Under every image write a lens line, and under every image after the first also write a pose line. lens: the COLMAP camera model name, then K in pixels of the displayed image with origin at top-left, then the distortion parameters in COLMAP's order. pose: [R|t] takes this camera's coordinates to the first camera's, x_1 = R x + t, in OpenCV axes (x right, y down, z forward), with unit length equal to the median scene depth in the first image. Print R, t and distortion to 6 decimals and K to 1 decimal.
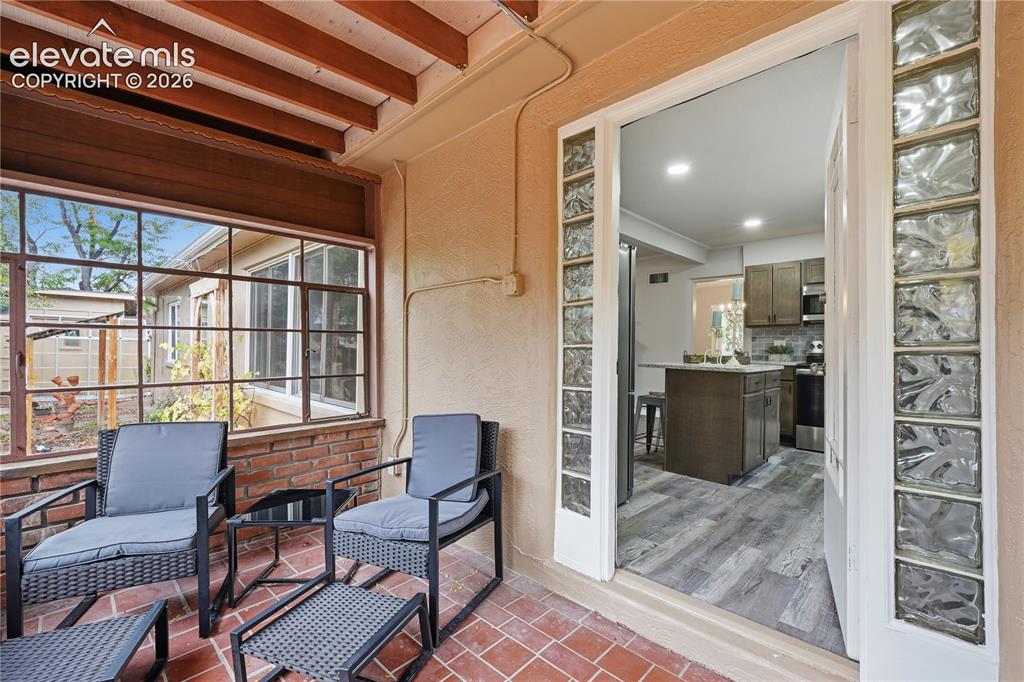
lens RADIAL K [[425.8, 0, 511.2], [0, 425.8, 347.6], [0, 0, 1]] dist [0.000371, 0.000815]
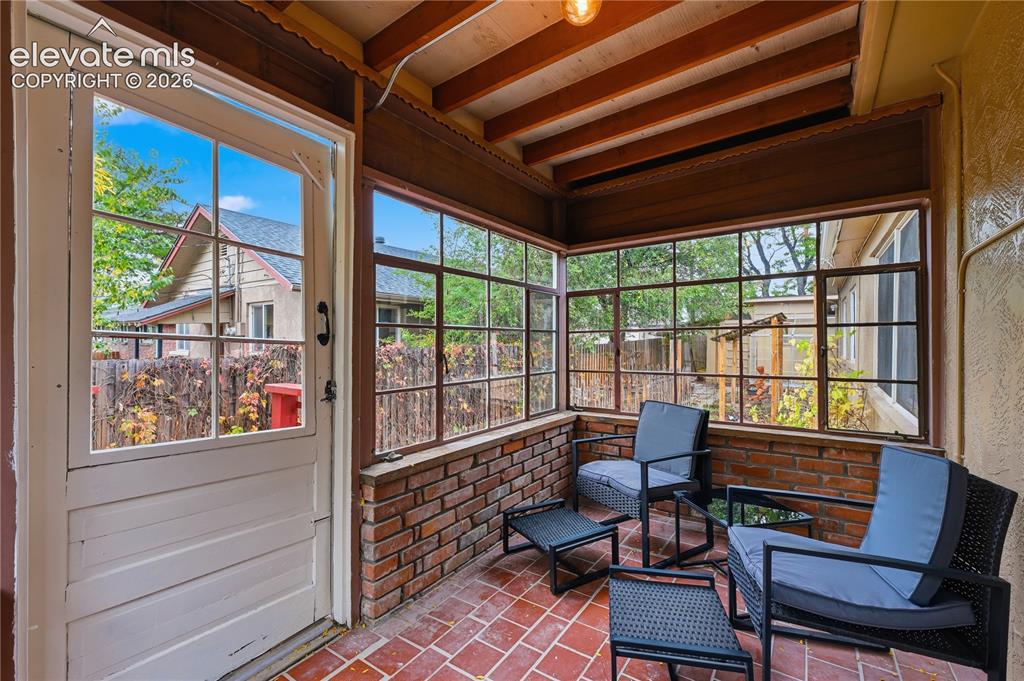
lens RADIAL K [[425.8, 0, 516.9], [0, 425.8, 340.8], [0, 0, 1]] dist [0.000371, 0.000815]
pose [[0.181140, -0.006934, -0.983433, 0.267564], [-0.000331, 0.999975, -0.007111, -0.000754], [0.983457, 0.001614, 0.181133, 0.233115]]
